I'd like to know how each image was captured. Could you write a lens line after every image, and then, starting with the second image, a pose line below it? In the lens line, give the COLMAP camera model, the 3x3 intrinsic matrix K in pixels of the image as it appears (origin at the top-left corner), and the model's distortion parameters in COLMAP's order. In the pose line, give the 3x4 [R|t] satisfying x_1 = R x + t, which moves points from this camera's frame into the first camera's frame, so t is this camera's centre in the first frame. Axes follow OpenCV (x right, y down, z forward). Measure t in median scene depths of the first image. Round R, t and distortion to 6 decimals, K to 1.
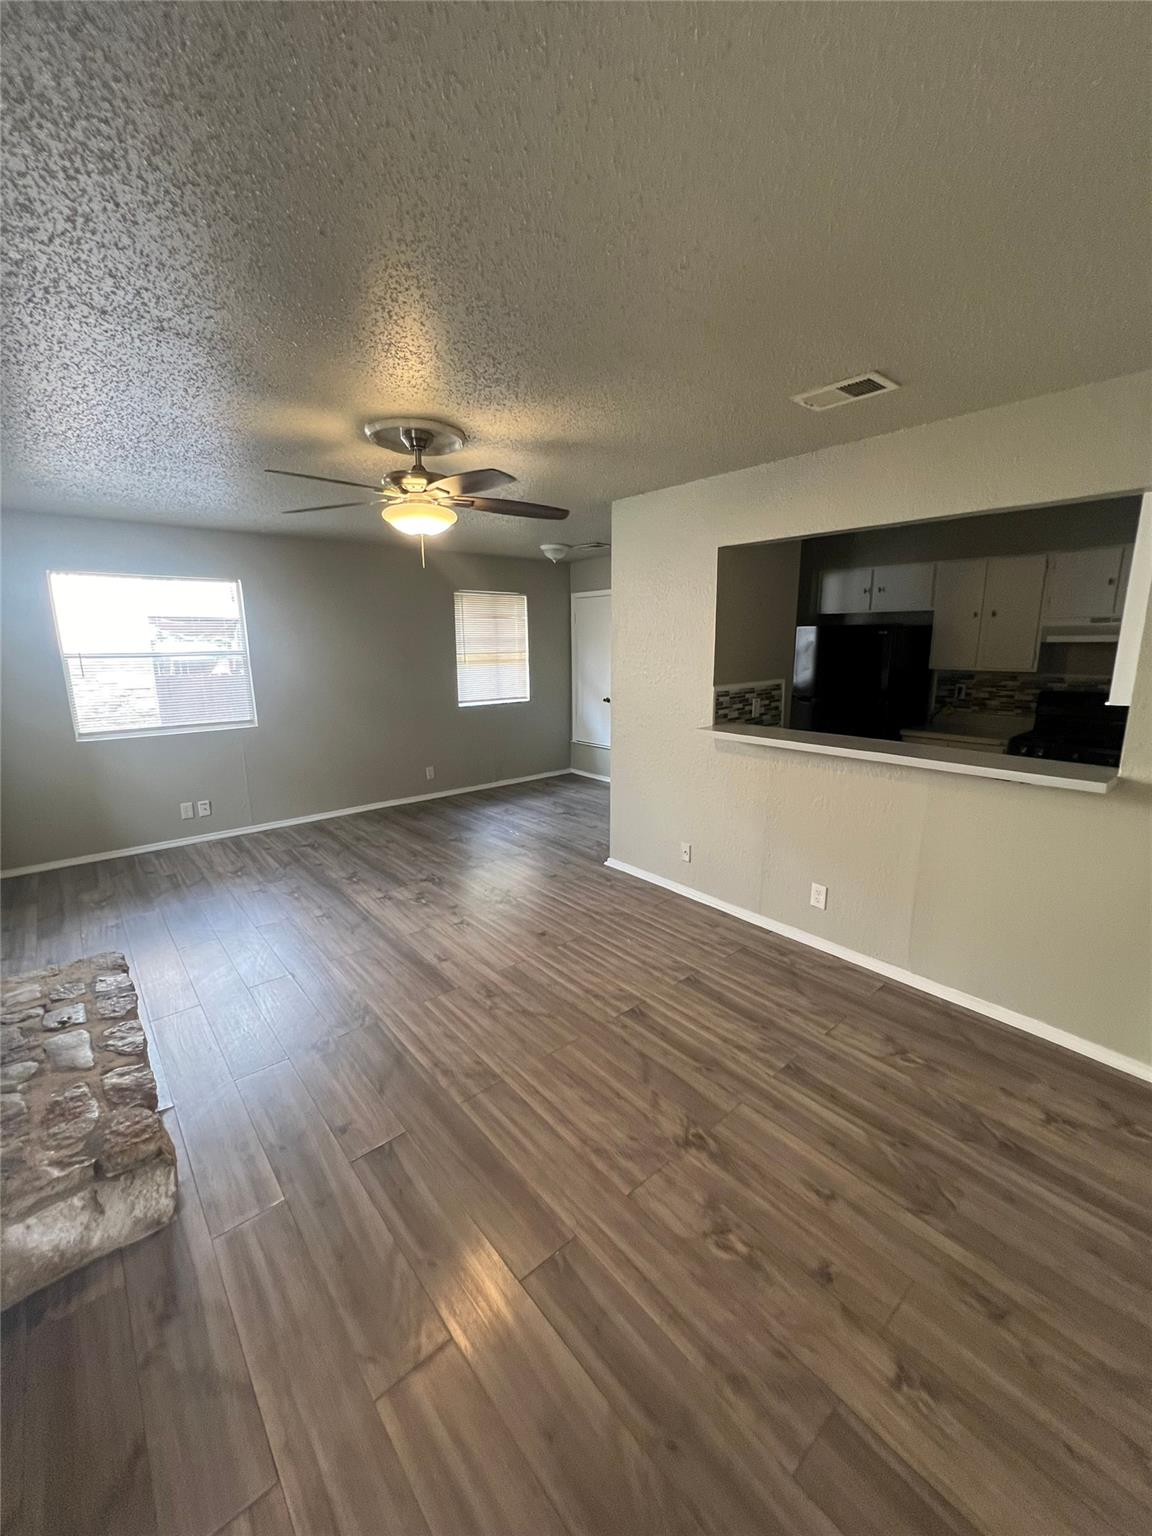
lens RADIAL K [[611.0, 0, 581.8], [0, 611.0, 762.5], [0, 0, 1]] dist [-0.011158, 0.000296]
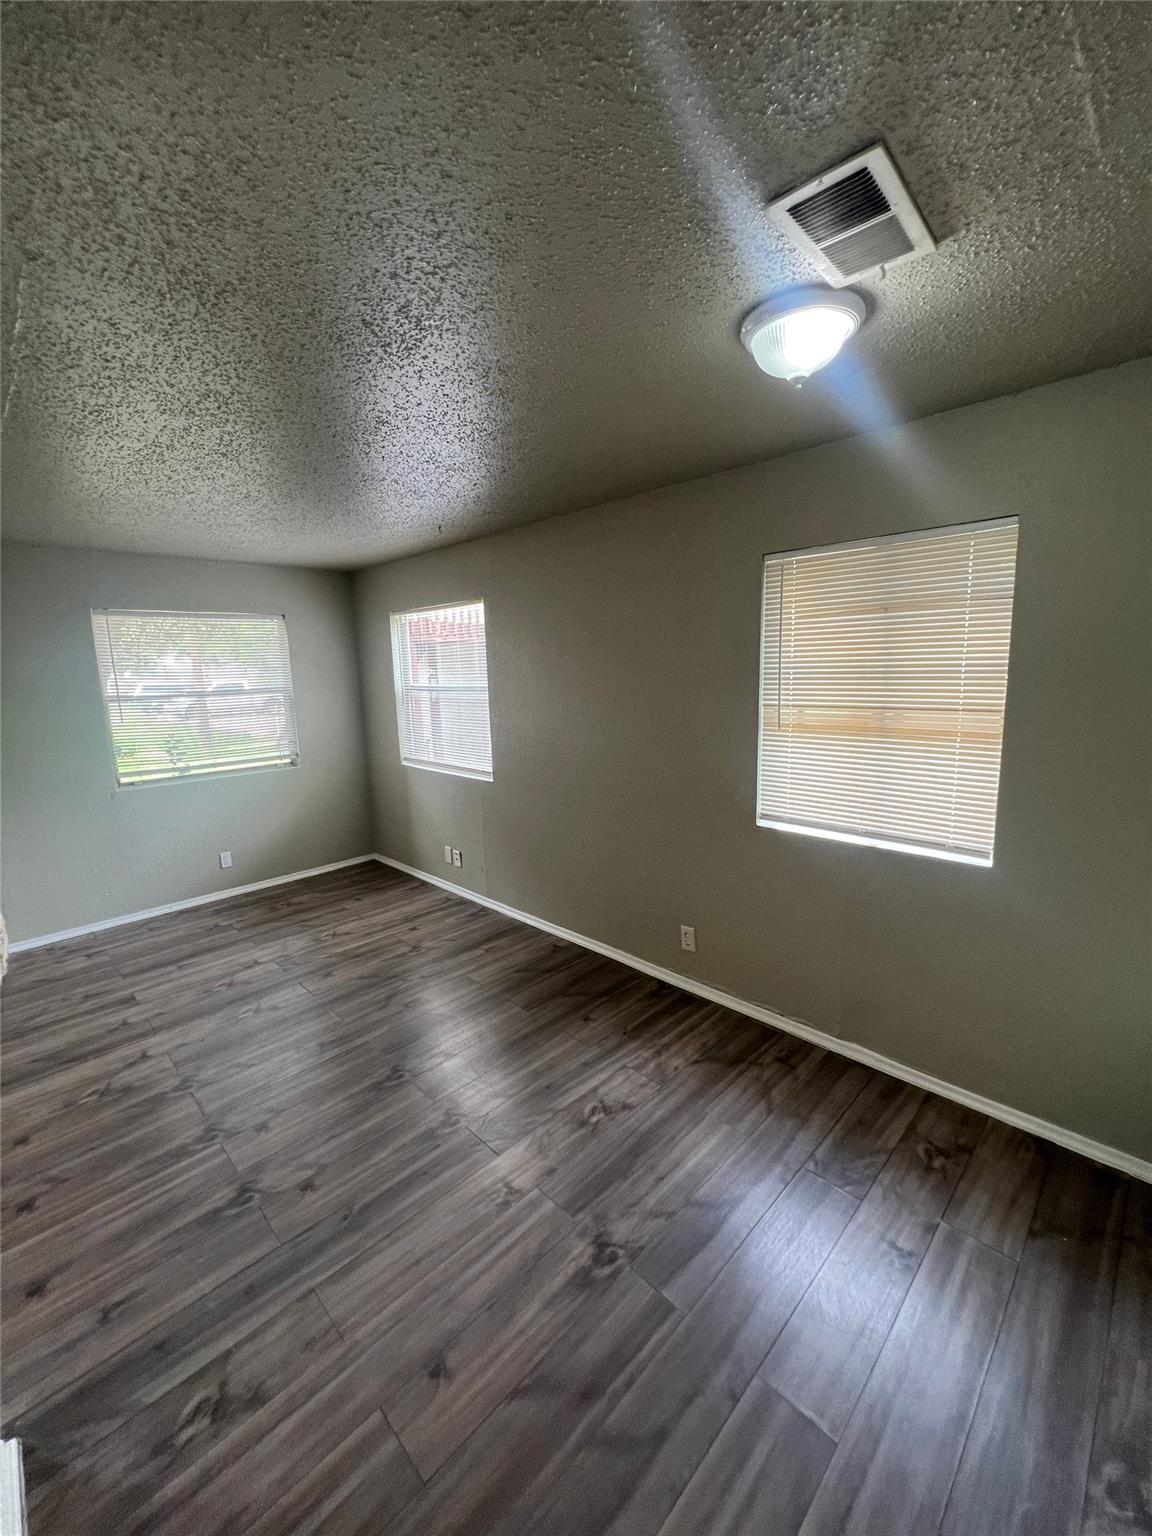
lens RADIAL K [[611.0, 0, 585.7], [0, 611.0, 764.7], [0, 0, 1]] dist [-0.011158, 0.000296]
pose [[0.087797, 0.162286, -0.982830, 0.325674], [-0.174930, 0.973820, 0.145172, -0.276038], [0.980659, 0.159181, 0.113887, 1.301528]]
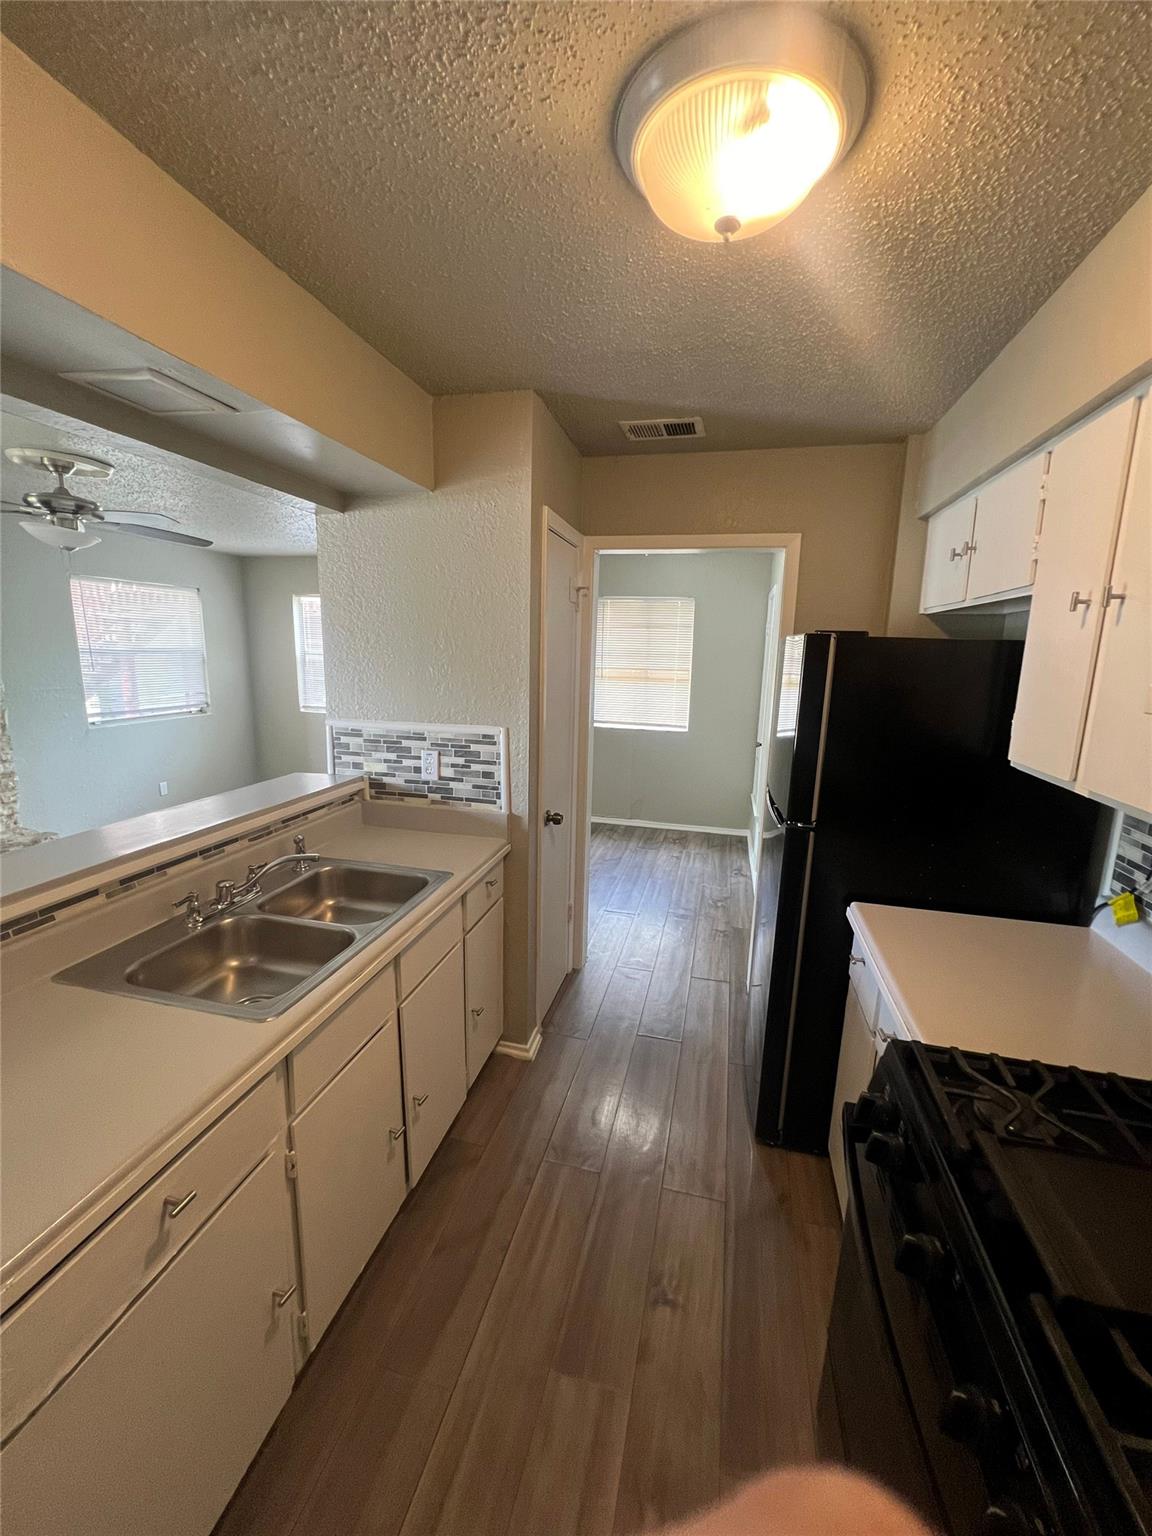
lens RADIAL K [[619.6, 0, 568.1], [0, 619.6, 761.4], [0, 0, 1]] dist [0.000812, 0.000255]
pose [[0.554960, 0.170467, -0.814224, 0.840302], [-0.192227, 0.978567, 0.073855, -0.160084], [0.809363, 0.115529, 0.575834, 0.716808]]
